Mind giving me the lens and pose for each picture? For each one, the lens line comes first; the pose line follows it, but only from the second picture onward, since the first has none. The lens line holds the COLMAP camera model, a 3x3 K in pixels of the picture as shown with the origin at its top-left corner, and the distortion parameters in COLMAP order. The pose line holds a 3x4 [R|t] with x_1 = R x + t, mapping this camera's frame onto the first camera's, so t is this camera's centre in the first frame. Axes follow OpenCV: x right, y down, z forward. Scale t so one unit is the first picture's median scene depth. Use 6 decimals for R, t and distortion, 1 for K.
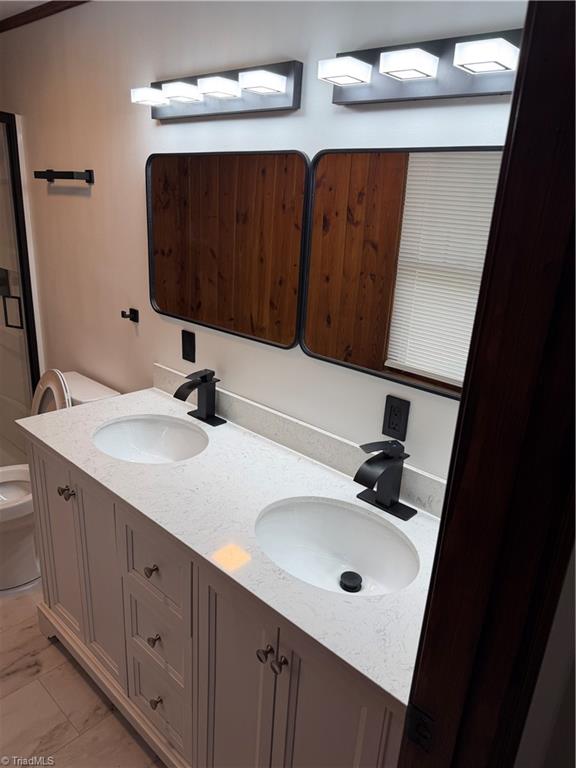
lens RADIAL K [[533.4, 0, 288.0], [0, 533.4, 384.0], [0, 0, 1]] dist [0.000932, -0.008129]
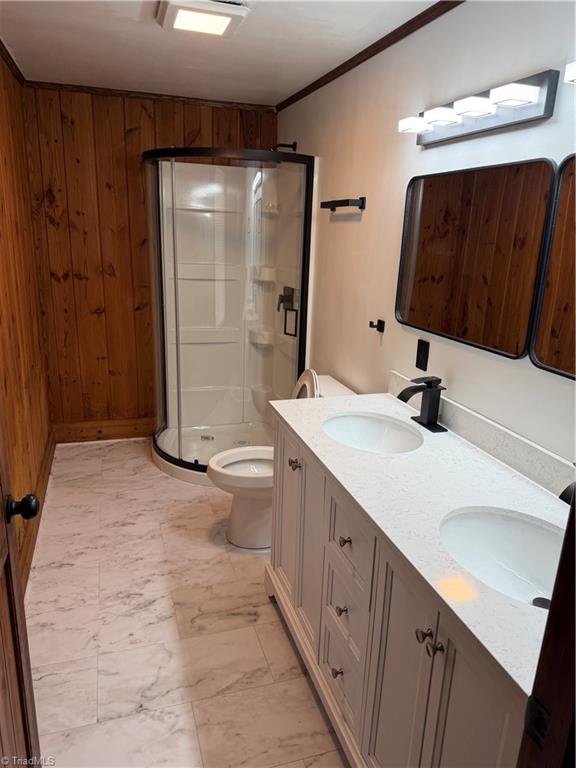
lens RADIAL K [[539.6, 0, 288.0], [0, 539.6, 384.0], [0, 0, 1]] dist [0.049751, -0.062907]
pose [[0.867809, 0.110411, -0.484476, 0.111965], [-0.143594, 0.989126, -0.031790, 0.060312], [0.475698, 0.097155, 0.874227, -0.052122]]
